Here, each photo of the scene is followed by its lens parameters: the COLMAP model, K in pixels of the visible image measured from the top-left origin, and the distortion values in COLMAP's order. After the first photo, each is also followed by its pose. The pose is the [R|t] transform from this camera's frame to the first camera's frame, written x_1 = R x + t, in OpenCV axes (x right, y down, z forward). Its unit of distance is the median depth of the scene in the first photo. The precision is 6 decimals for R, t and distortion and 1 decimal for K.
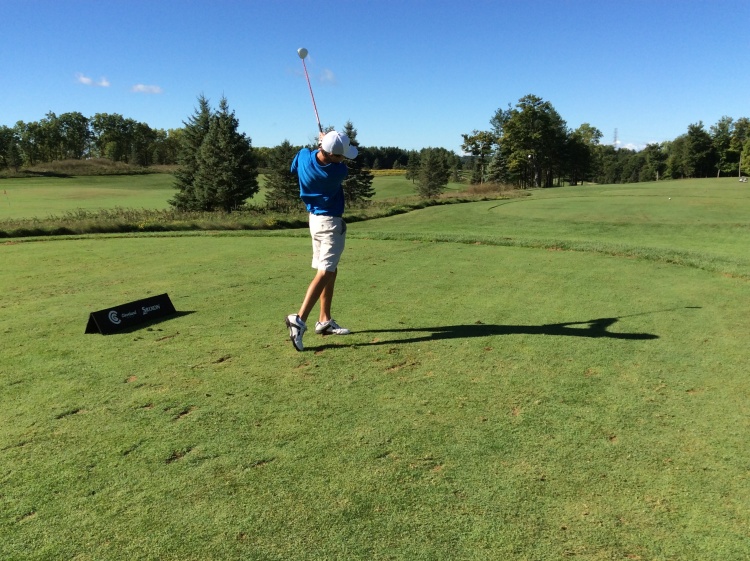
lens RADIAL K [[695.5, 0, 373.4], [0, 695.5, 291.3], [0, 0, 1]] dist [0.025740, 0.000000]
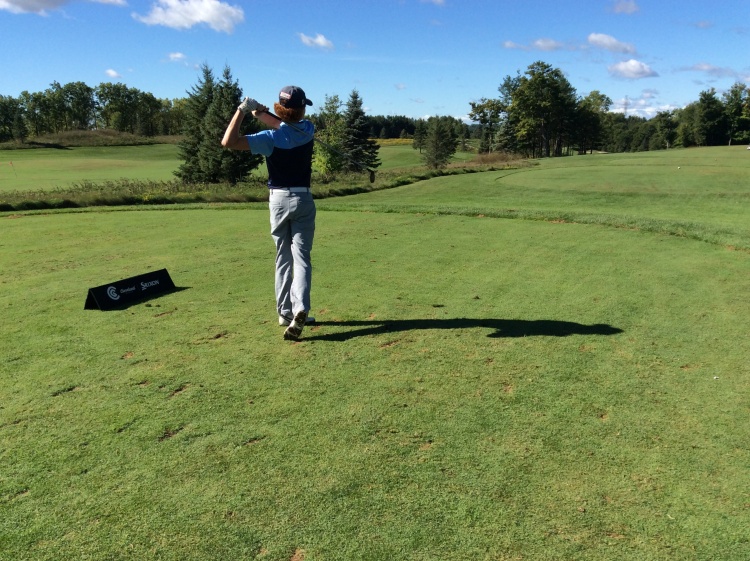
lens RADIAL K [[695.5, 0, 373.3], [0, 695.5, 293.2], [0, 0, 1]] dist [0.025740, 0.000000]
pose [[0.999932, -0.002414, -0.011373, 0.002564], [0.002923, 0.998984, 0.044961, -0.001217], [0.011253, -0.044991, 0.998924, 0.000354]]
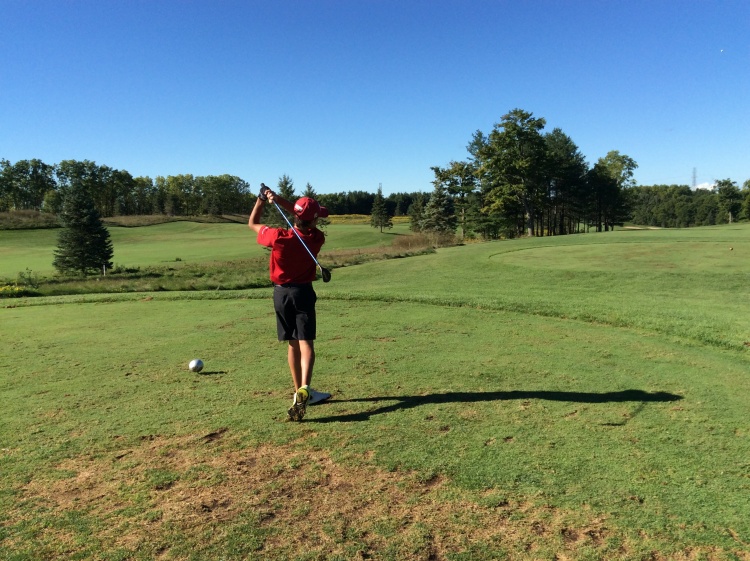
lens RADIAL K [[695.5, 0, 386.3], [0, 695.5, 299.8], [0, 0, 1]] dist [0.025740, 0.000000]
pose [[0.994526, -0.008133, -0.104171, 0.322153], [0.002216, 0.998383, -0.056796, -0.083200], [0.104464, 0.056254, 0.992936, 0.537523]]
